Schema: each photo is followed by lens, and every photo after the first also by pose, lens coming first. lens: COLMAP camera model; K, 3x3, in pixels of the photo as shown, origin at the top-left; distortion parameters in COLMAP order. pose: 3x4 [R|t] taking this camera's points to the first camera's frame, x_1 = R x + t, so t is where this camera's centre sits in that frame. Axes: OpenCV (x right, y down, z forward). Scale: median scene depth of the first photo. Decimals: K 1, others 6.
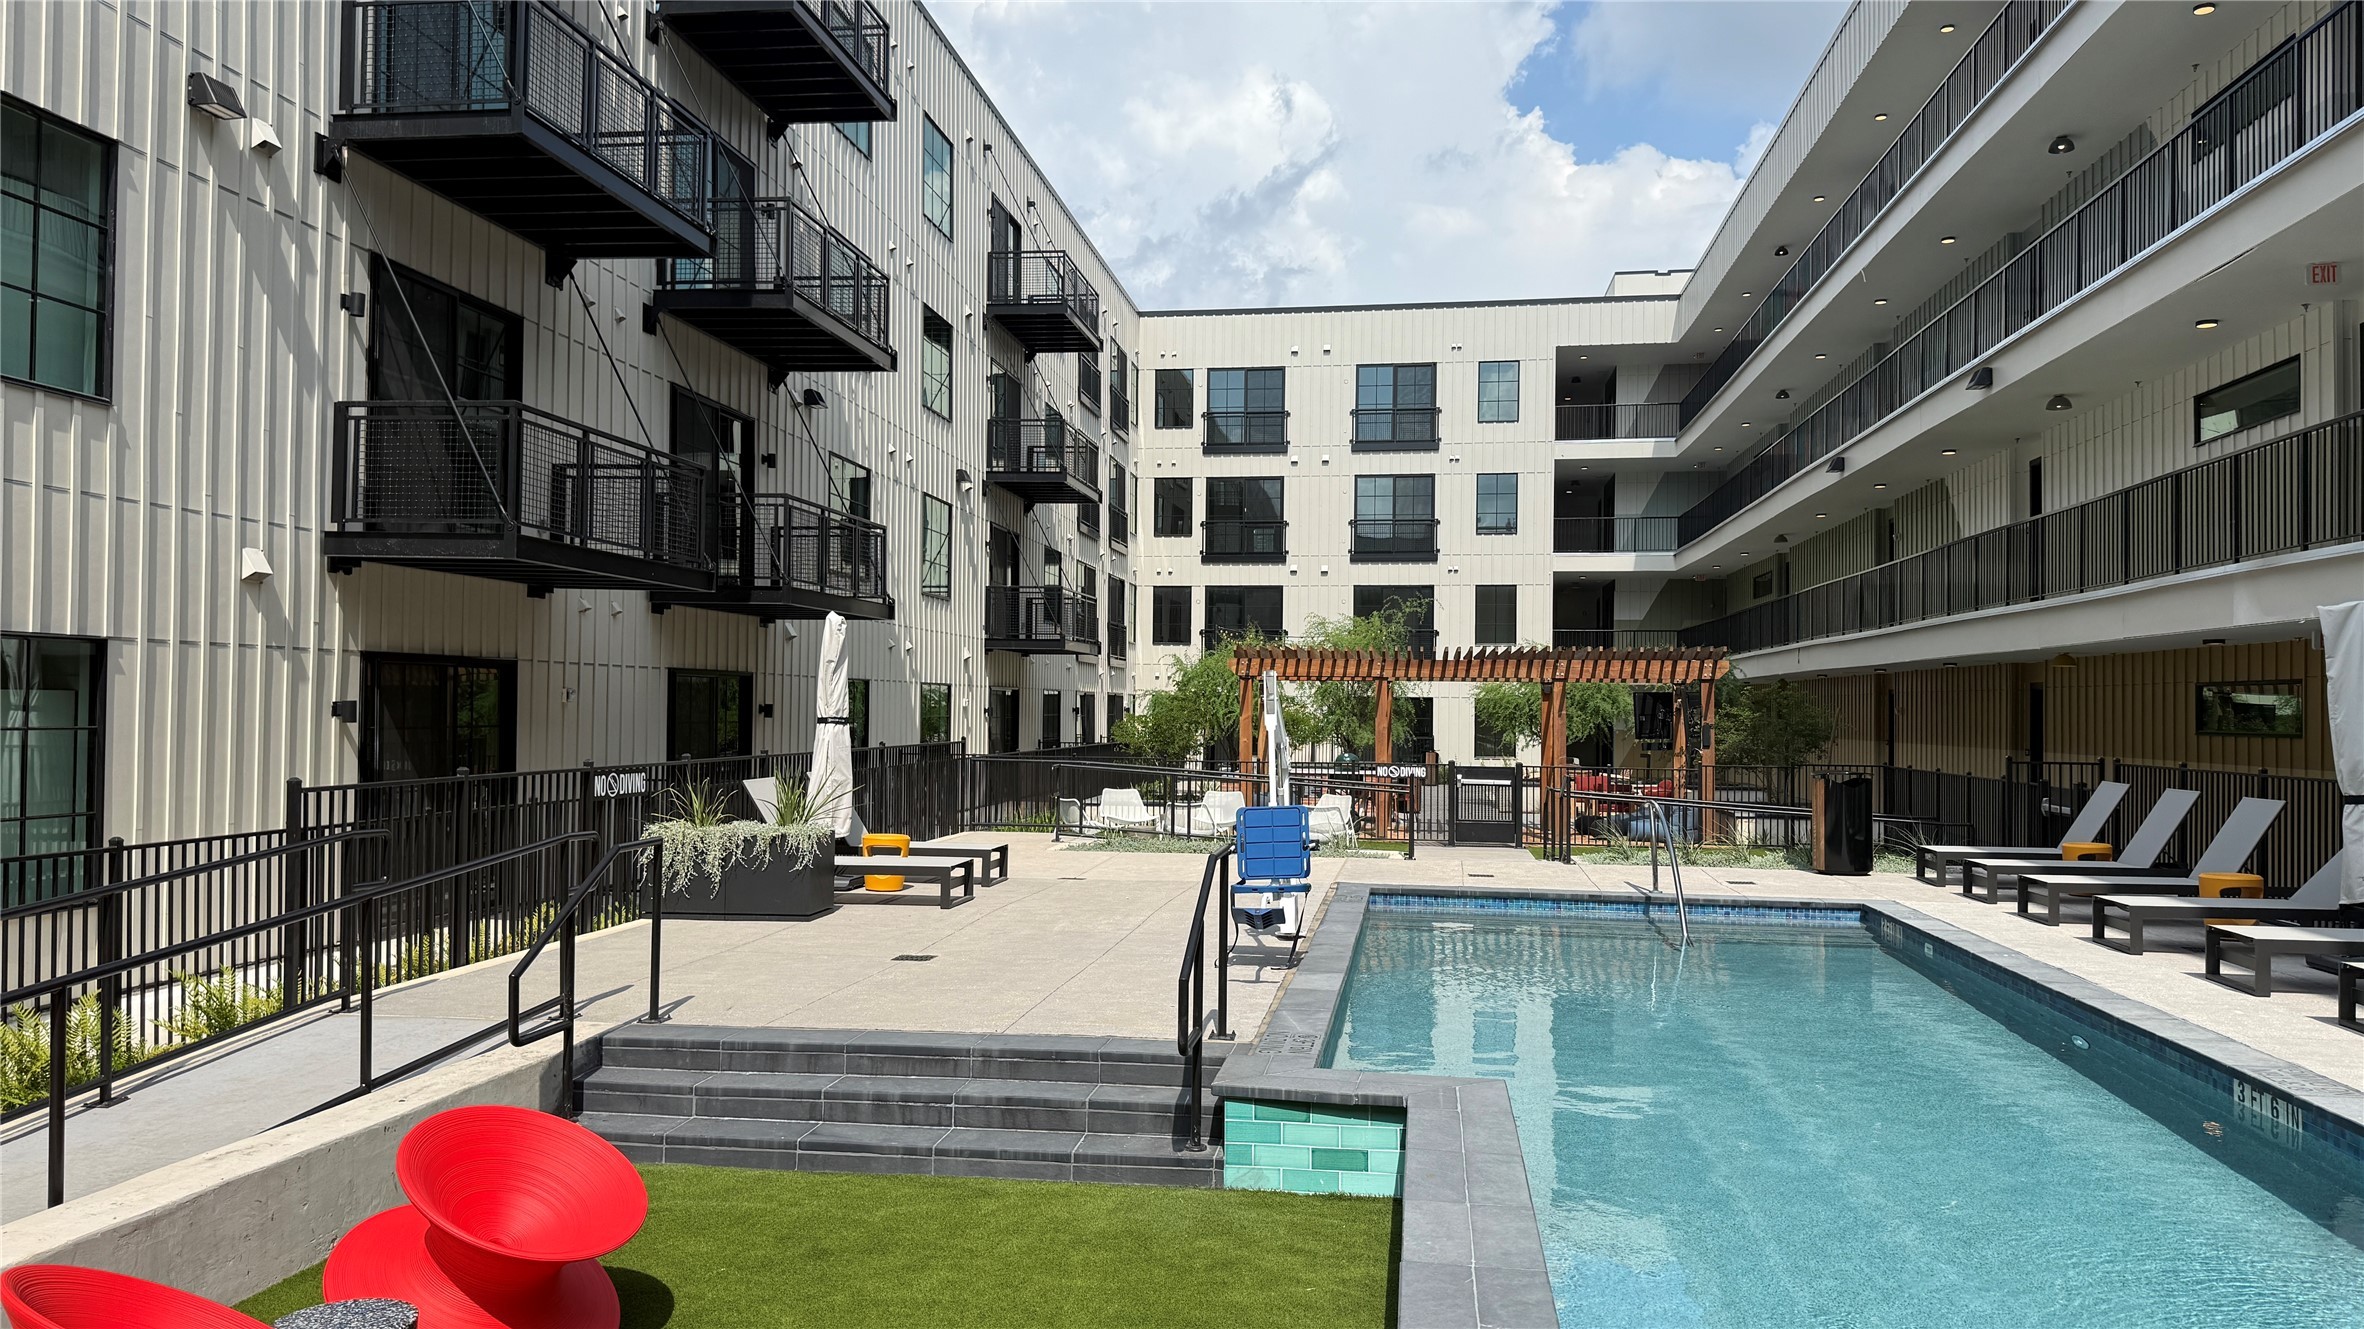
lens RADIAL K [[1674.9, 0, 1177.8], [0, 1674.9, 677.5], [0, 0, 1]] dist [0.064359, -0.076922]
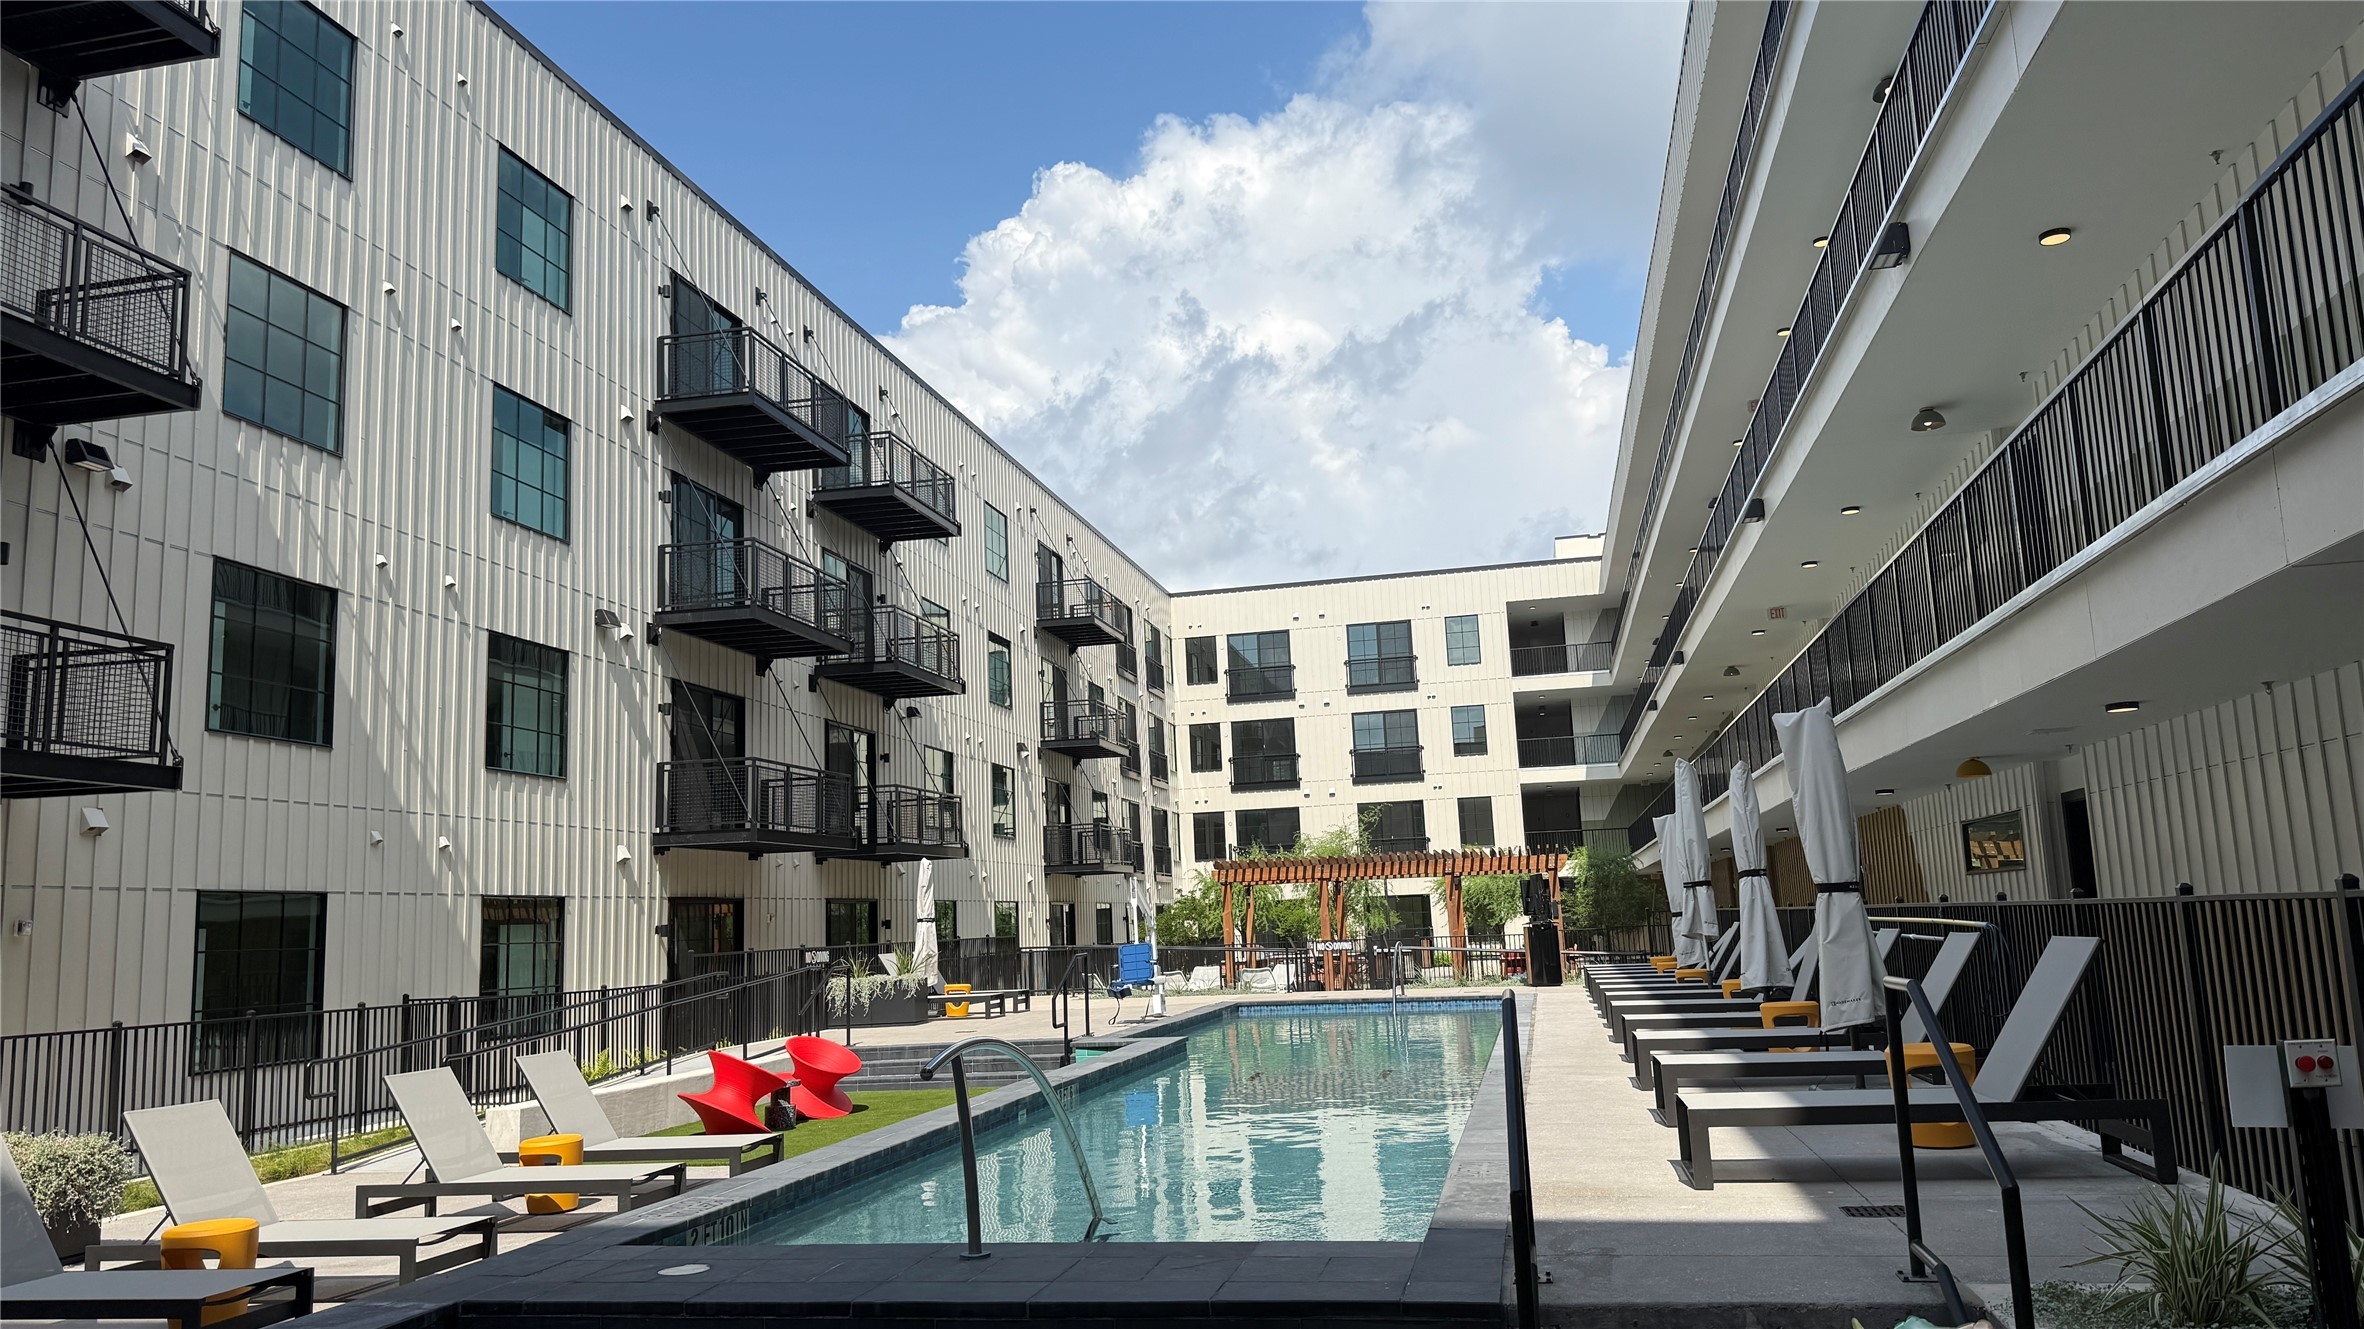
lens RADIAL K [[1674.9, 0, 1190.7], [0, 1674.9, 667.4], [0, 0, 1]] dist [0.064359, -0.076922]
pose [[0.997012, -0.058230, -0.050757, 0.110193], [0.051066, 0.989865, -0.132510, 0.005334], [0.057959, 0.129522, 0.989881, -0.477041]]
